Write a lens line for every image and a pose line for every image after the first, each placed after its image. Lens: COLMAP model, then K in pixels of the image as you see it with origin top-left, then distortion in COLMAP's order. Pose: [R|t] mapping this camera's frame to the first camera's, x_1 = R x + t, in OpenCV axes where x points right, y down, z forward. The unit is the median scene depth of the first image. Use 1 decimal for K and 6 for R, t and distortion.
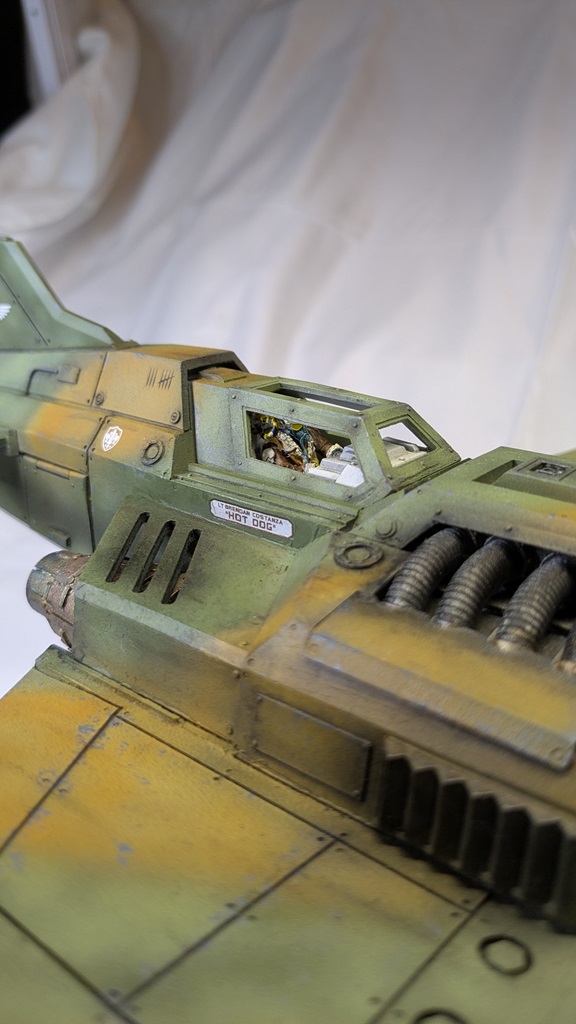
lens RADIAL K [[845.5, 0, 317.1], [0, 845.5, 508.2], [0, 0, 1]] dist [0.007294, -0.055218]
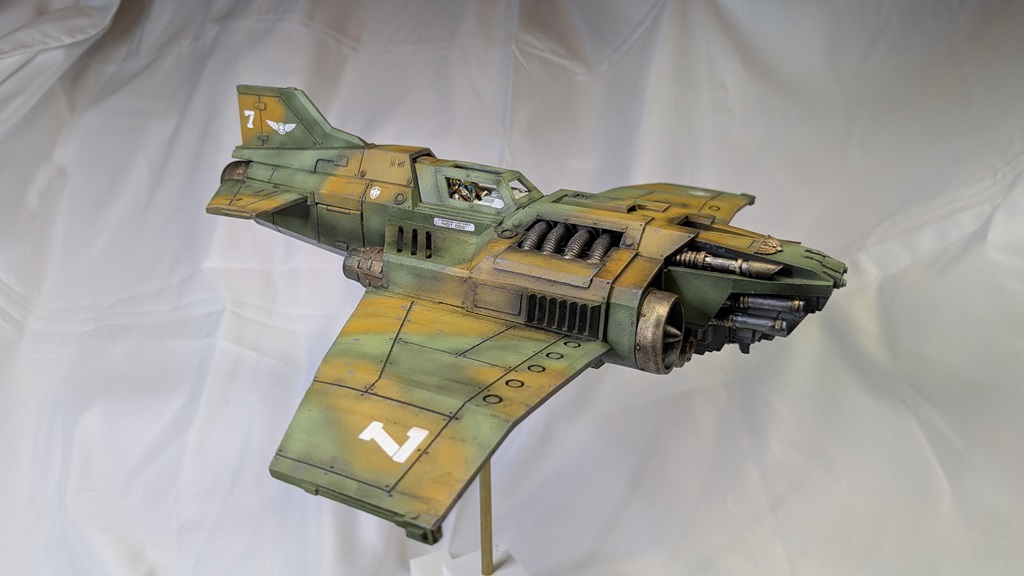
lens RADIAL K [[845.5, 0, 509.8], [0, 845.5, 260.4], [0, 0, 1]] dist [0.007294, -0.055218]
pose [[0.986861, -0.049873, 0.153680, -0.285305], [0.051651, 0.998636, -0.007593, 0.133325], [-0.153092, 0.015431, 0.988091, -1.256486]]
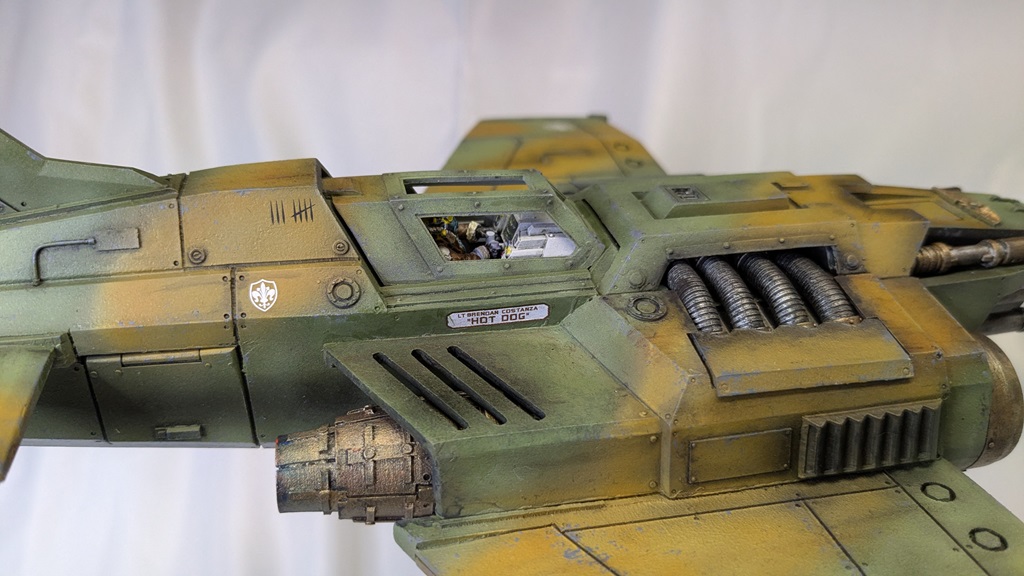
lens RADIAL K [[845.5, 0, 510.1], [0, 845.5, 287.1], [0, 0, 1]] dist [0.007294, -0.055218]
pose [[0.649156, -0.359127, 0.670540, -0.764885], [0.252816, 0.933280, 0.255091, -0.287154], [-0.717412, 0.003929, 0.696638, 0.259865]]
